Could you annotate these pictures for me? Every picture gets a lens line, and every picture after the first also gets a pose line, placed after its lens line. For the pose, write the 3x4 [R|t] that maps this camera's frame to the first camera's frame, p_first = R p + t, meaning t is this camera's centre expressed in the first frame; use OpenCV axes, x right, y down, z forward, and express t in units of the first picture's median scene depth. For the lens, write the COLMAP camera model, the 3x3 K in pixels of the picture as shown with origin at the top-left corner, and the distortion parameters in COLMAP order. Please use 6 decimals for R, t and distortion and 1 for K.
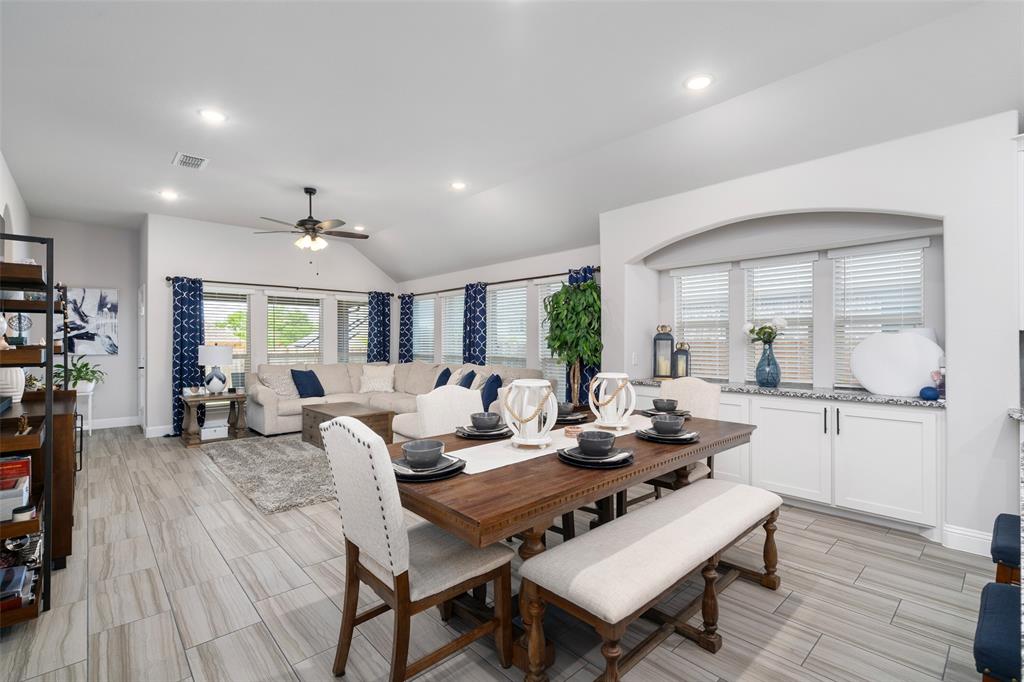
lens RADIAL K [[467.4, 0, 513.5], [0, 467.4, 339.7], [0, 0, 1]] dist [-0.002025, 0.000668]
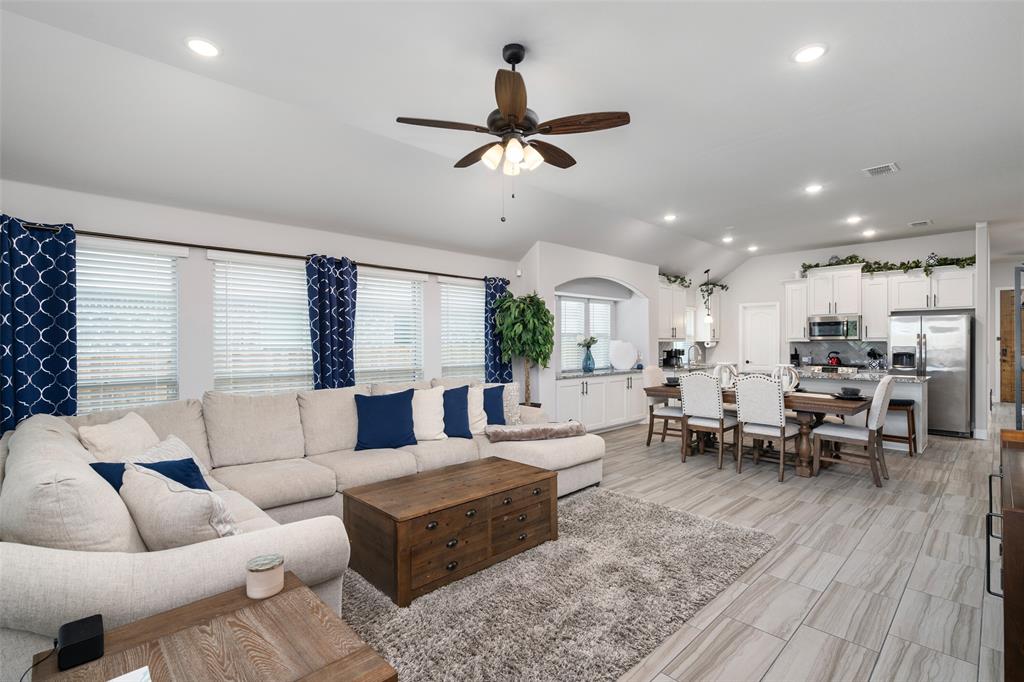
lens RADIAL K [[469.2, 0, 512.6], [0, 469.2, 342.7], [0, 0, 1]] dist [-0.005388, 0.000850]
pose [[-0.023905, 0.000488, 0.999714, -0.789745], [-0.000637, 1.000000, -0.000504, -0.005648], [-0.999714, -0.000649, -0.023905, 0.851143]]
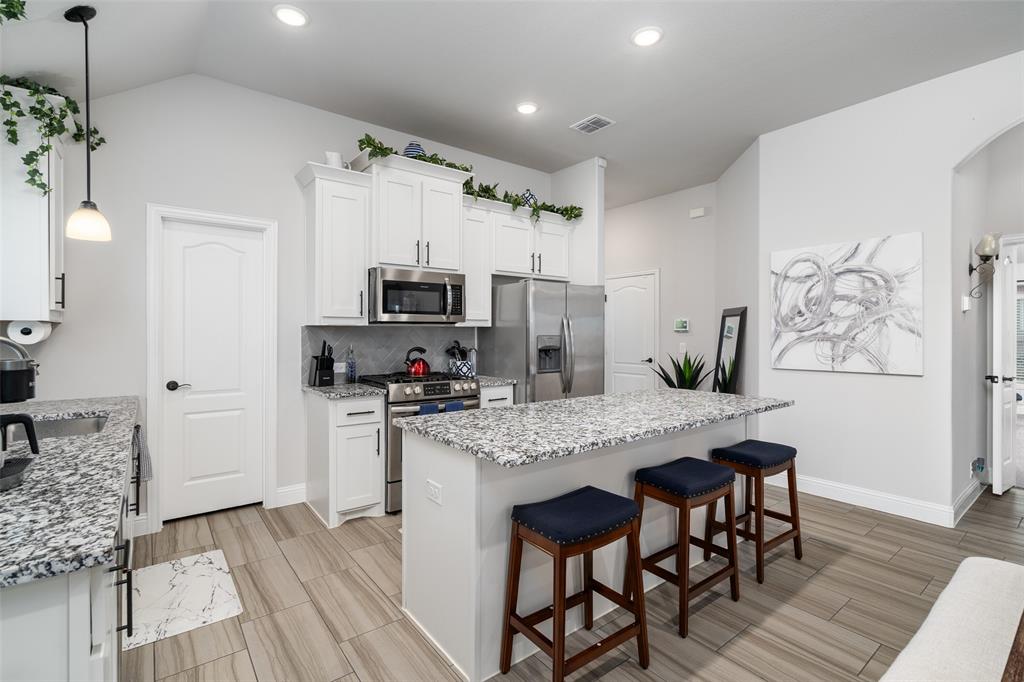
lens RADIAL K [[469.1, 0, 513.9], [0, 469.1, 335.2], [0, 0, 1]] dist [-0.002356, 0.000178]
pose [[-0.996608, 0.000695, 0.082290, 0.294494], [0.000928, 0.999996, 0.002797, 0.000022], [-0.082288, 0.002863, -0.996605, 0.527740]]
